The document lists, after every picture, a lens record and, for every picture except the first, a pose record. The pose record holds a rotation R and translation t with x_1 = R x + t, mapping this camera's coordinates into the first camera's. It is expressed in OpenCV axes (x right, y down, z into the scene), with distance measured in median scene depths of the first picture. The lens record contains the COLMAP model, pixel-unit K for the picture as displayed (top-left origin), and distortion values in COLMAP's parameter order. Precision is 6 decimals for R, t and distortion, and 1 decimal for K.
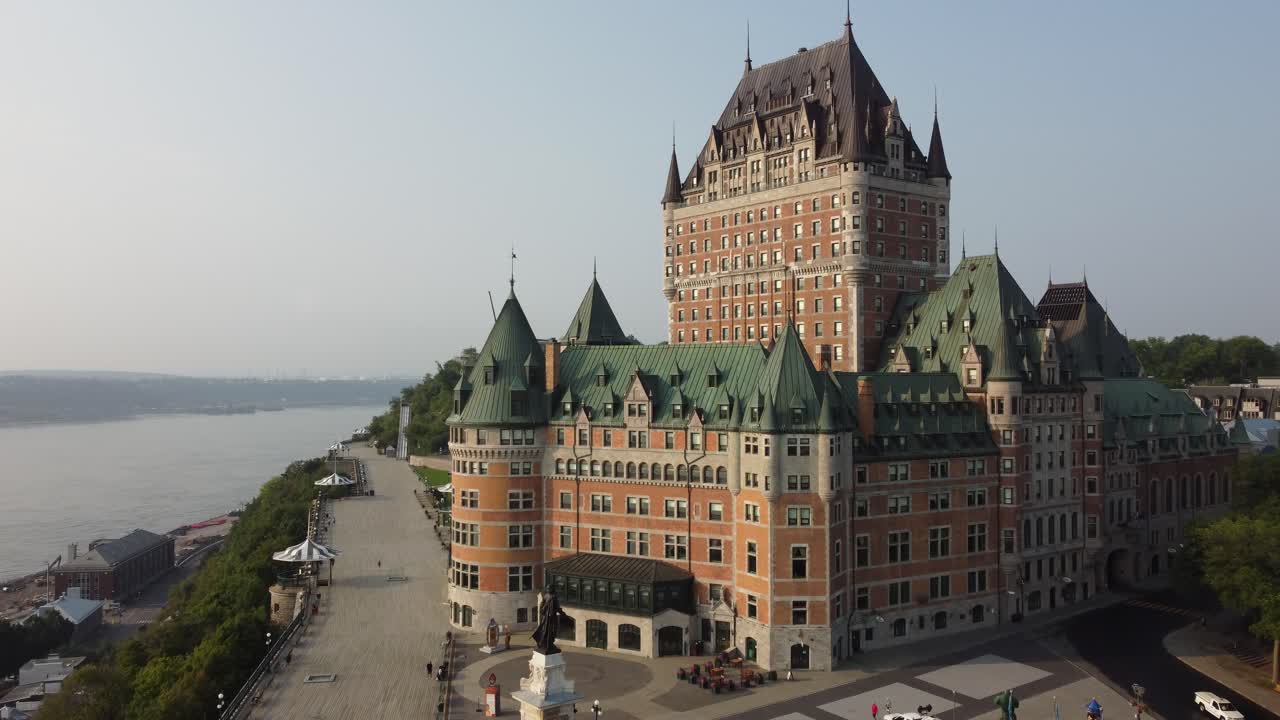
lens RADIAL K [[1012.2, 0, 627.0], [0, 1012.2, 345.5], [0, 0, 1]] dist [-0.004842, -0.010725]
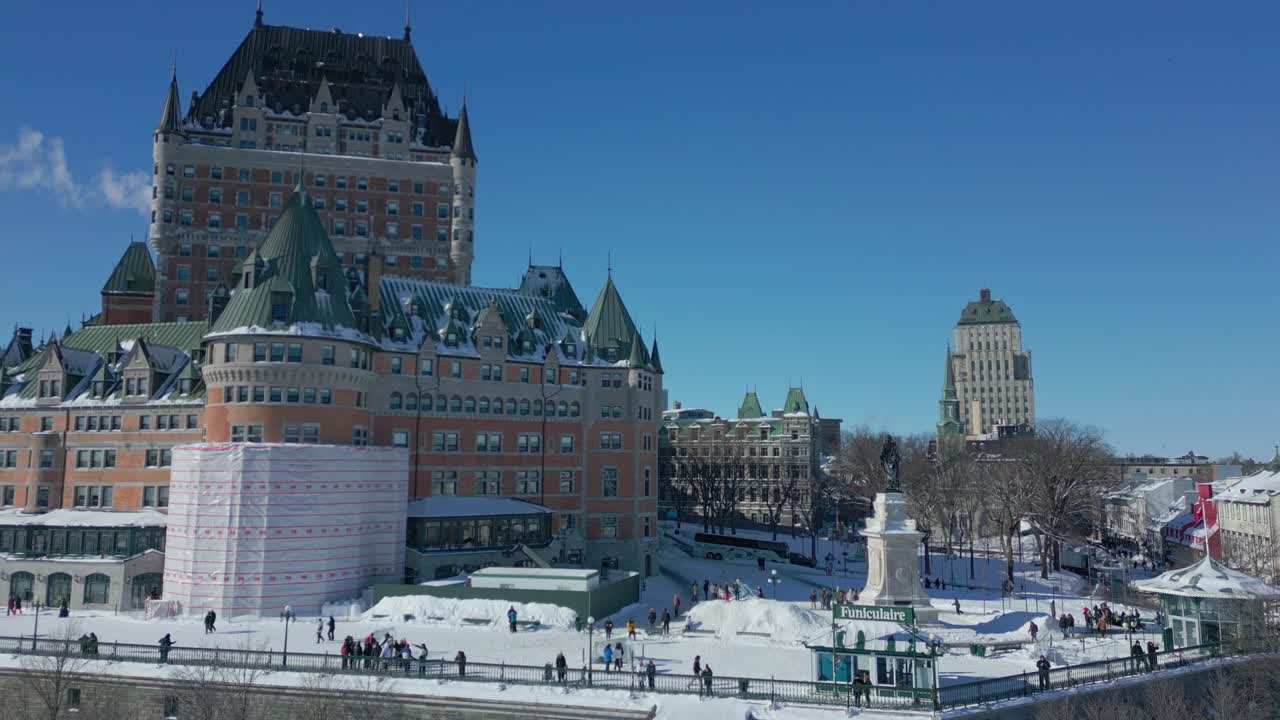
lens RADIAL K [[930.8, 0, 640.0], [0, 930.8, 360.0], [0, 0, 1]] dist [0.101759, -0.101890]
pose [[0.421418, 0.113072, 0.899790, -0.582282], [-0.030682, 0.993406, -0.110467, 0.140287], [-0.906347, 0.018946, 0.422109, 0.406091]]
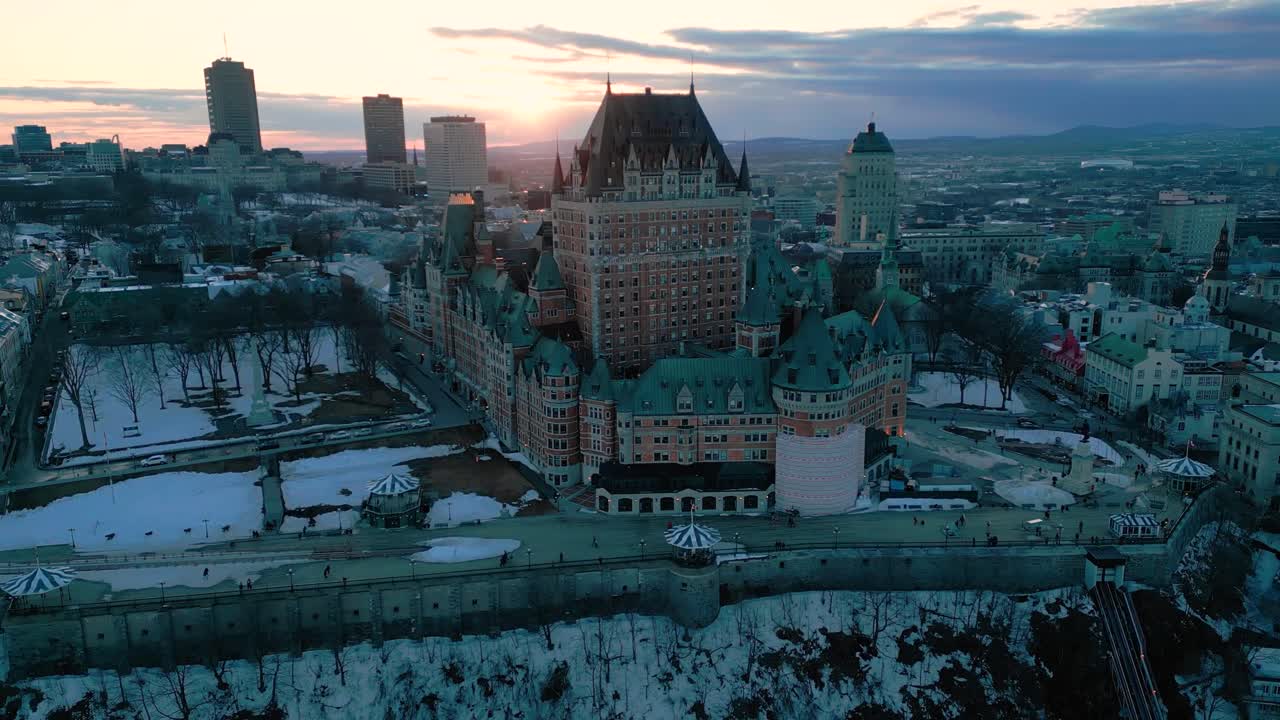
lens RADIAL K [[918.4, 0, 640.0], [0, 918.4, 360.0], [0, 0, 1]] dist [0.096163, -0.103752]
pose [[0.135318, -0.218786, 0.966344, -1.384128], [-0.016902, 0.974664, 0.223037, -0.246755], [-0.990658, -0.046515, 0.128192, 0.965446]]
